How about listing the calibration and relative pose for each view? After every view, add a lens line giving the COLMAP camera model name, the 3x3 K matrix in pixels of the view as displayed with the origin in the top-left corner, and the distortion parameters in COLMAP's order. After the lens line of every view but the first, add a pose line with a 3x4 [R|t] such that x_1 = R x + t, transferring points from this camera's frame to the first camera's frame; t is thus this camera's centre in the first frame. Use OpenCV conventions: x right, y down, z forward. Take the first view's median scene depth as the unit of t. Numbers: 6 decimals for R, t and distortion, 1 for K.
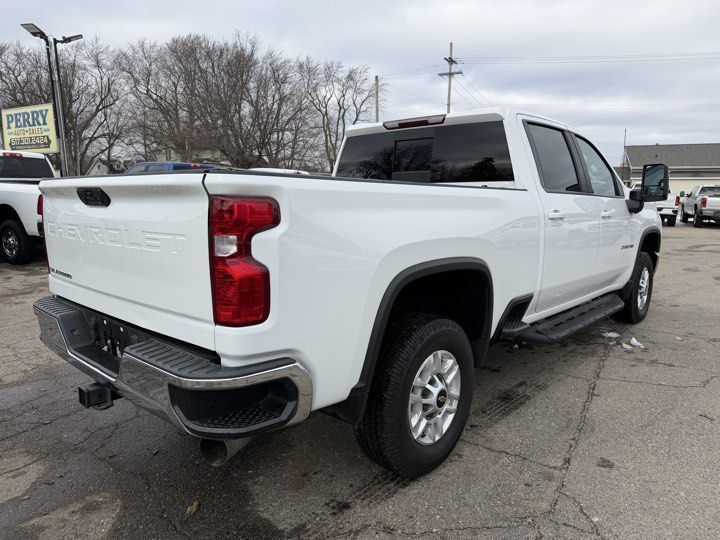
lens RADIAL K [[543.6, 0, 360.0], [0, 543.6, 270.0], [0, 0, 1]] dist [0.009464, 0.001544]
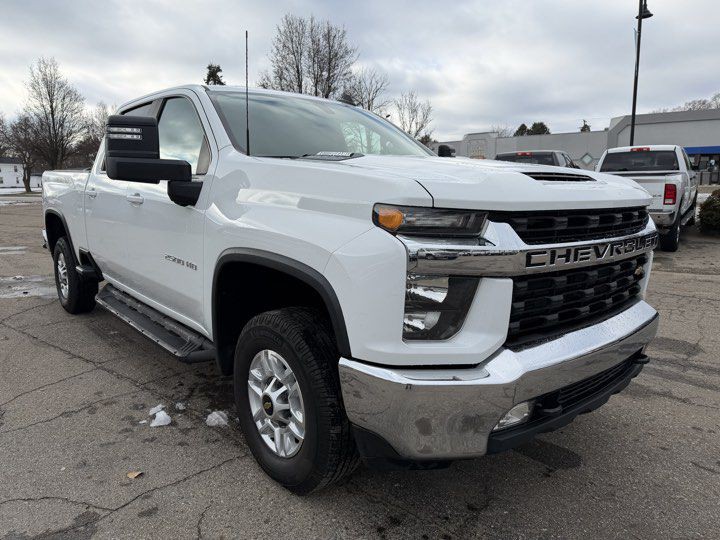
lens RADIAL K [[496.5, 0, 360.7], [0, 496.5, 255.4], [0, 0, 1]] dist [-0.000816, 0.001841]
pose [[-0.140572, 0.149284, -0.978751, 1.845117], [-0.138896, 0.975817, 0.168786, -0.330271], [0.980279, 0.159671, -0.116437, 2.323422]]
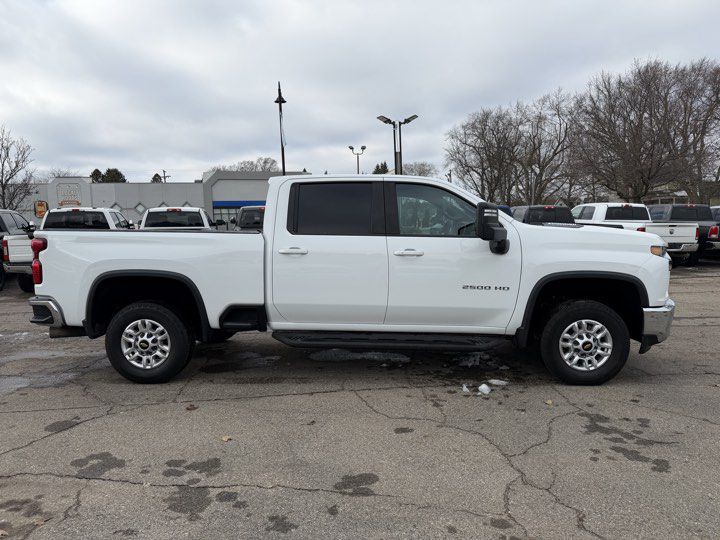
lens RADIAL K [[510.2, 0, 337.1], [0, 510.2, 270.4], [0, 0, 1]] dist [0.086577, 0.000453]
pose [[0.622333, 0.065224, -0.780030, 1.931315], [-0.109790, 0.993945, -0.004484, -0.085845], [0.775014, 0.088430, 0.625726, 0.363757]]
